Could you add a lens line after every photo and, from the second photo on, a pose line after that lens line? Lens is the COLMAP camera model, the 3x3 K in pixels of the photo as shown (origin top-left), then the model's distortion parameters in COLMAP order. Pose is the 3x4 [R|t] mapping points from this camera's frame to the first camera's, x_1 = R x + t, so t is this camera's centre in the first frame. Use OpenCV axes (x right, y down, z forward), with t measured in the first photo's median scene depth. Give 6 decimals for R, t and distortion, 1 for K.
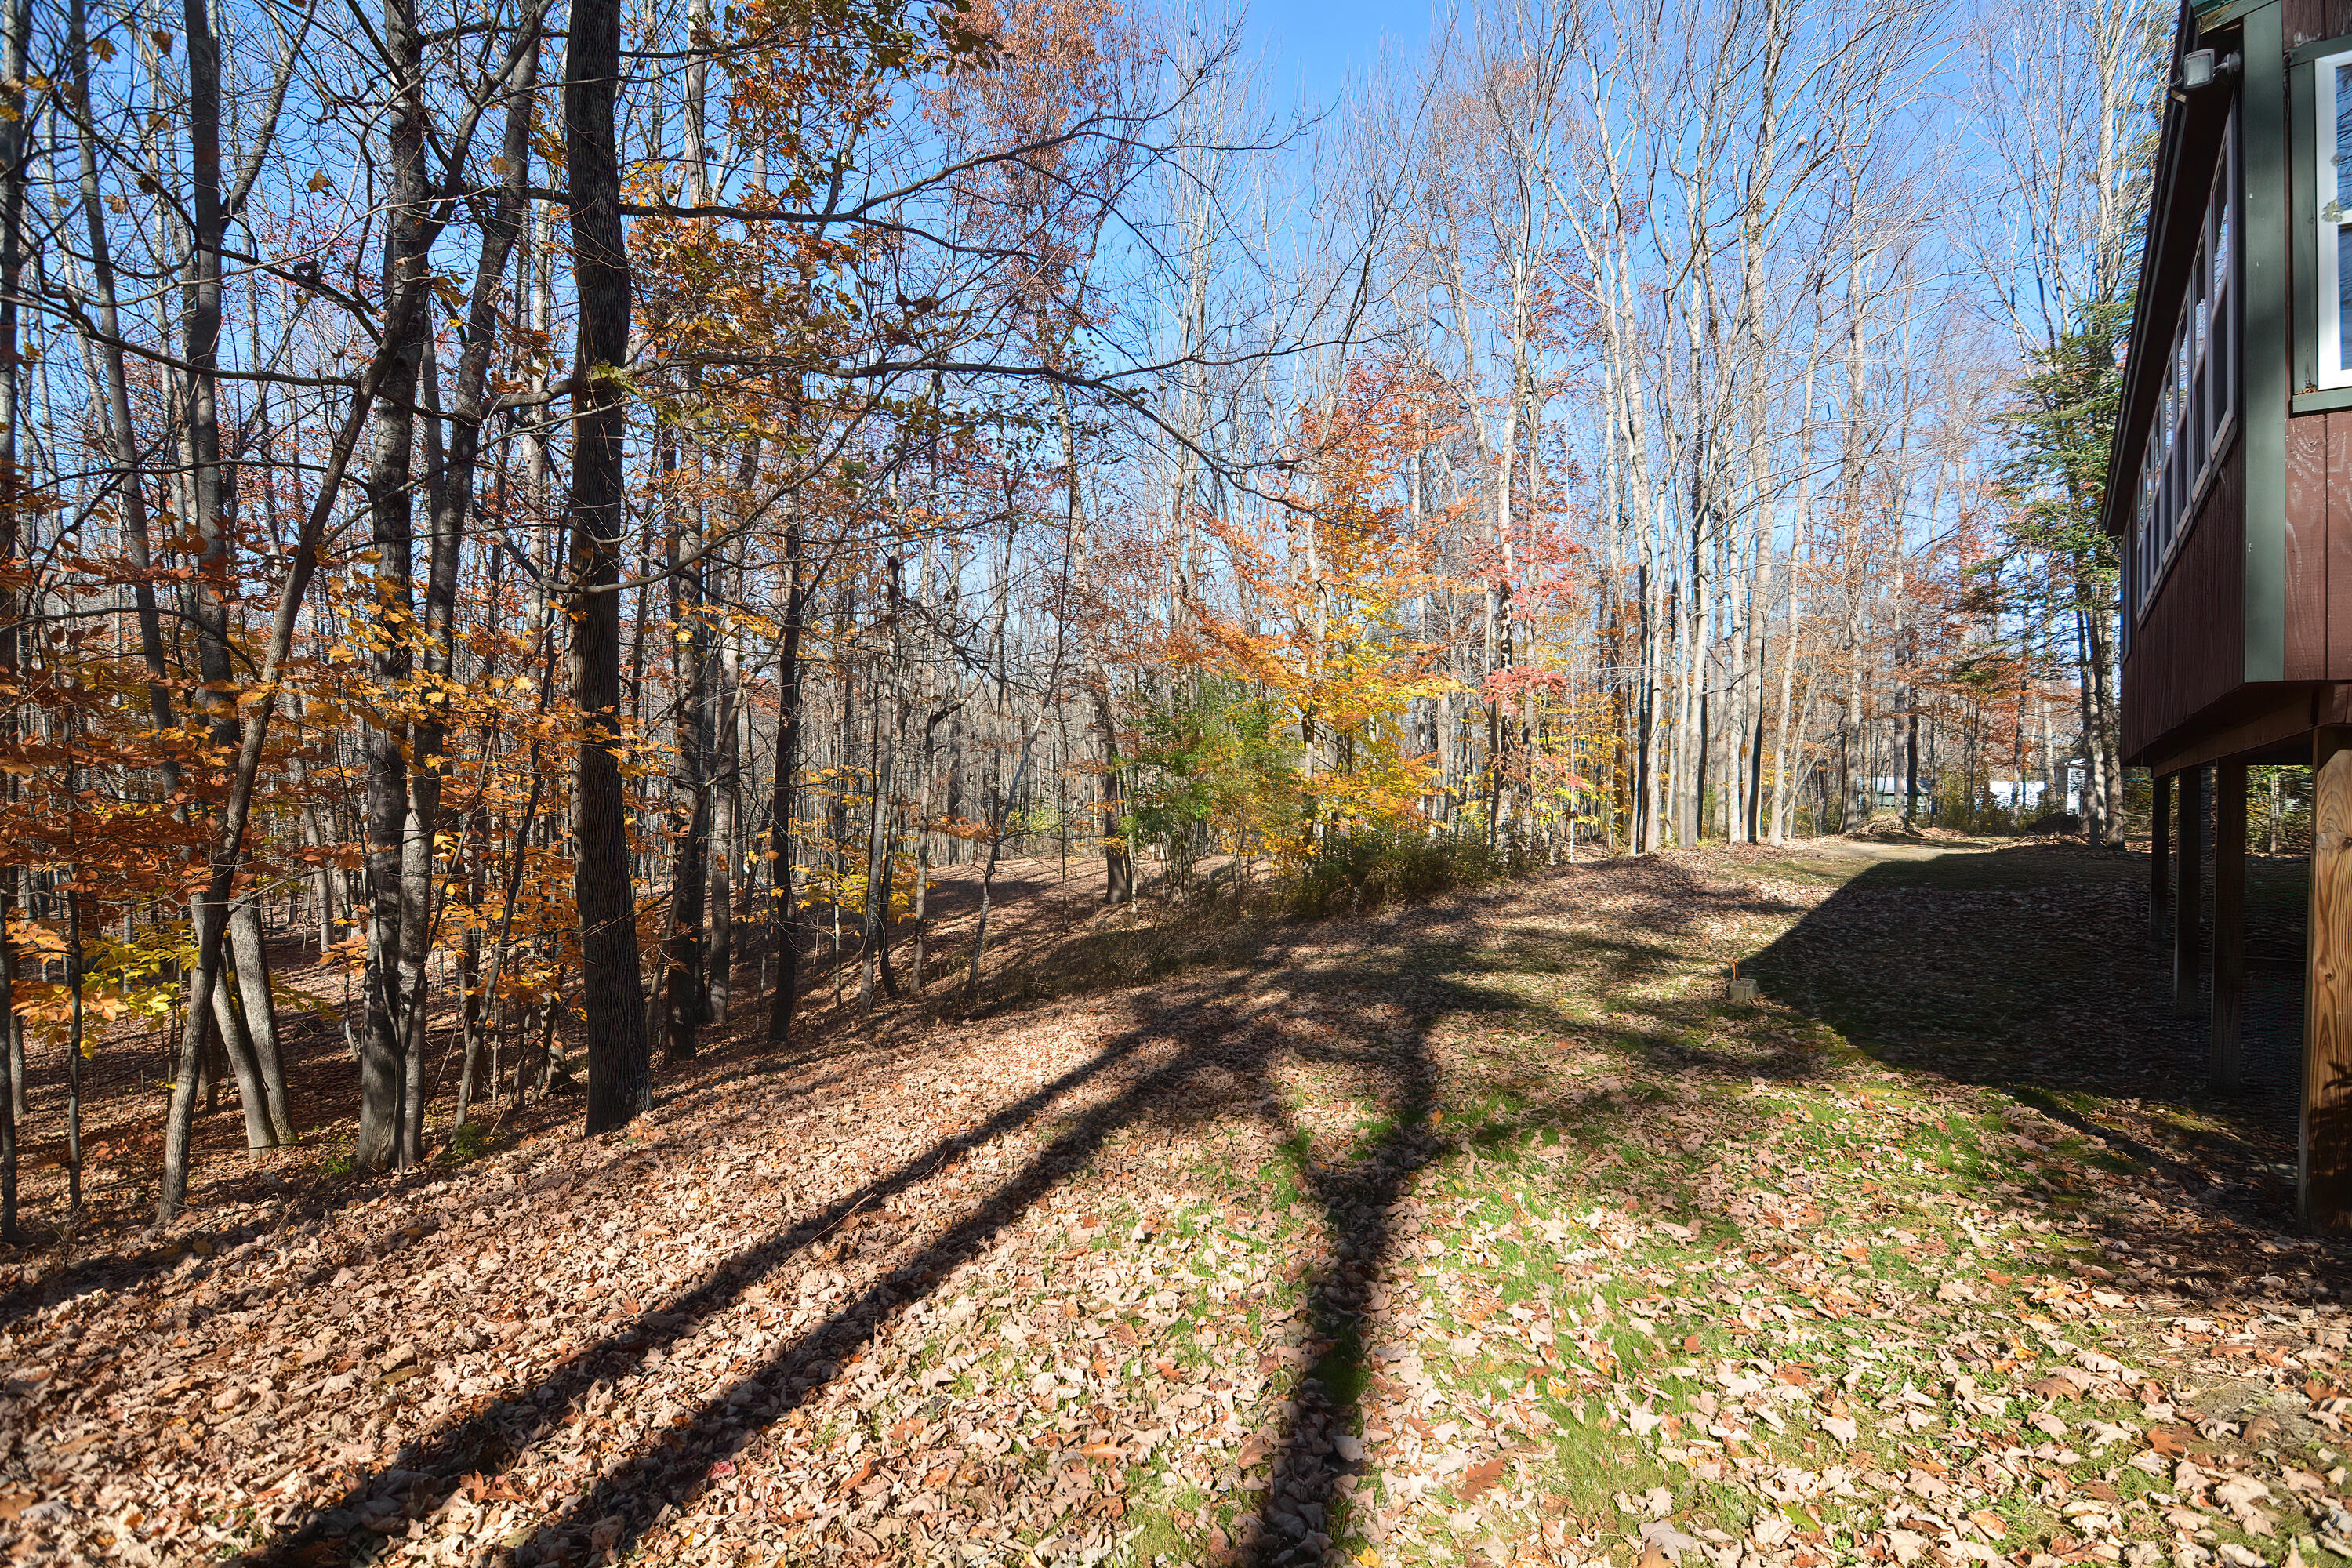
lens RADIAL K [[1148.3, 0, 1176.0], [0, 1148.3, 767.7], [0, 0, 1]] dist [0.004128, -0.011860]
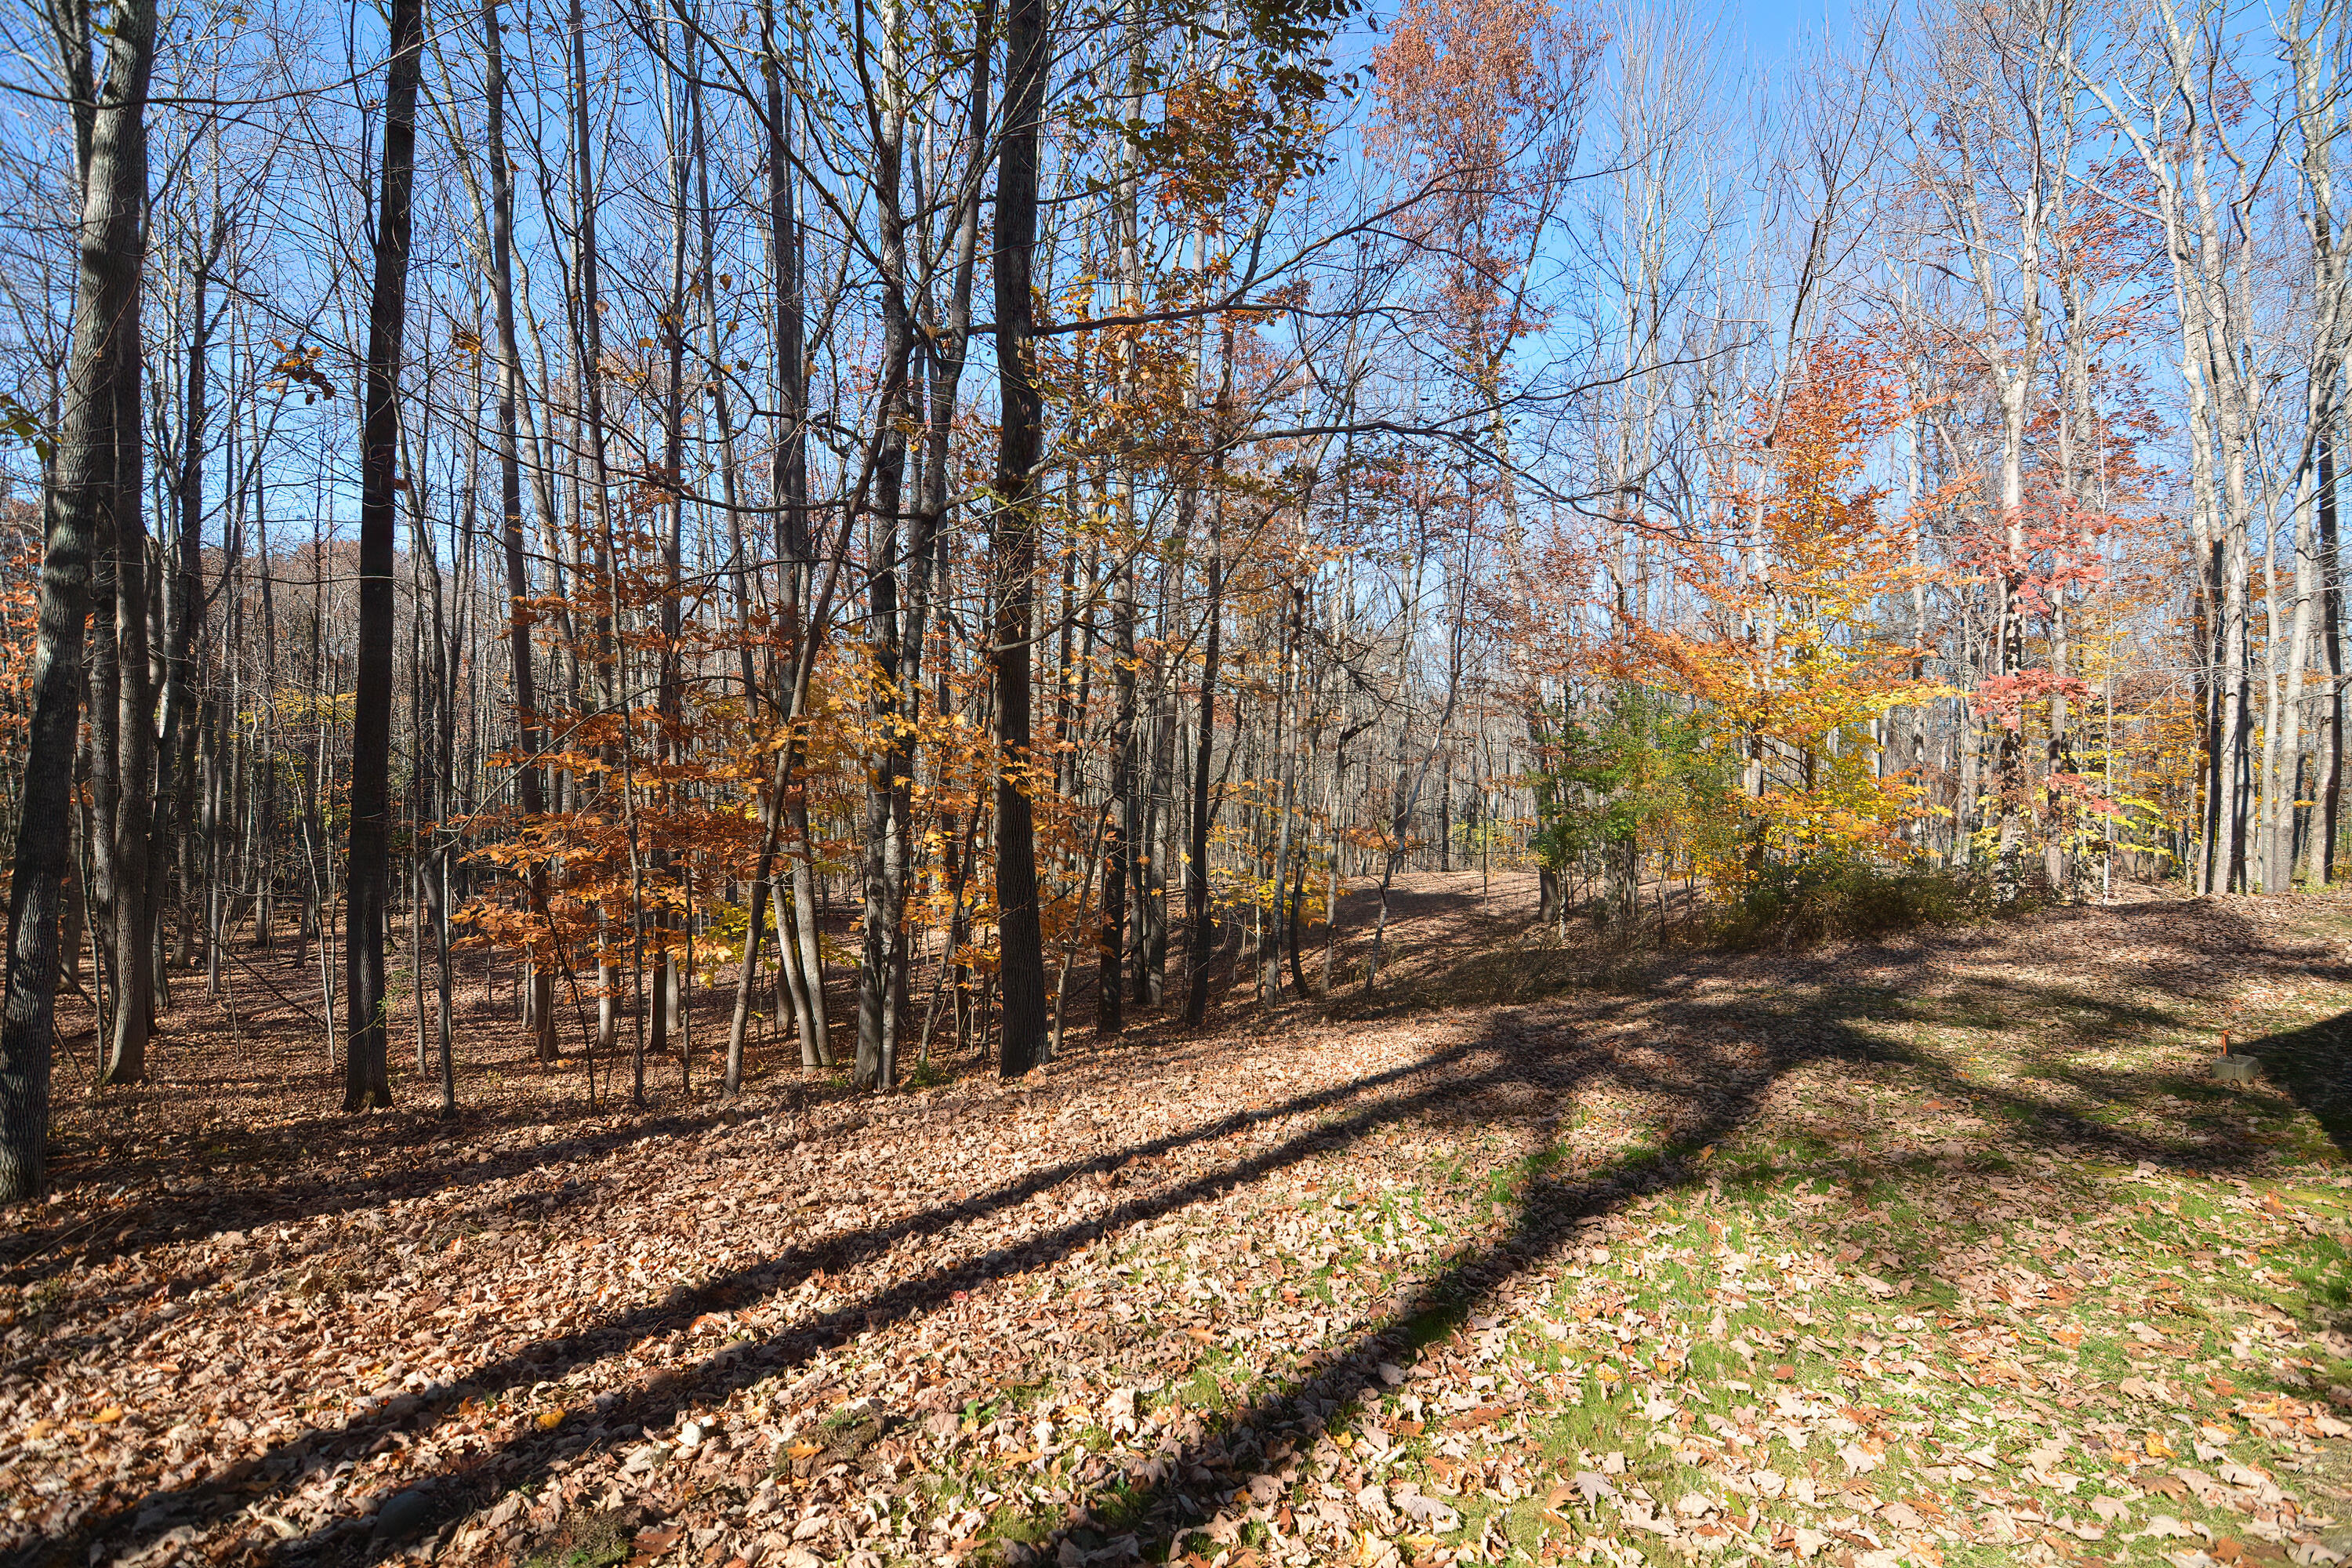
lens RADIAL K [[1183.0, 0, 1203.3], [0, 1183.0, 758.5], [0, 0, 1]] dist [0.015609, -0.016579]
pose [[0.917462, 0.004076, -0.397802, 0.210452], [-0.008729, 0.999913, -0.009886, -0.020014], [0.397728, 0.012543, 0.917418, -0.108157]]
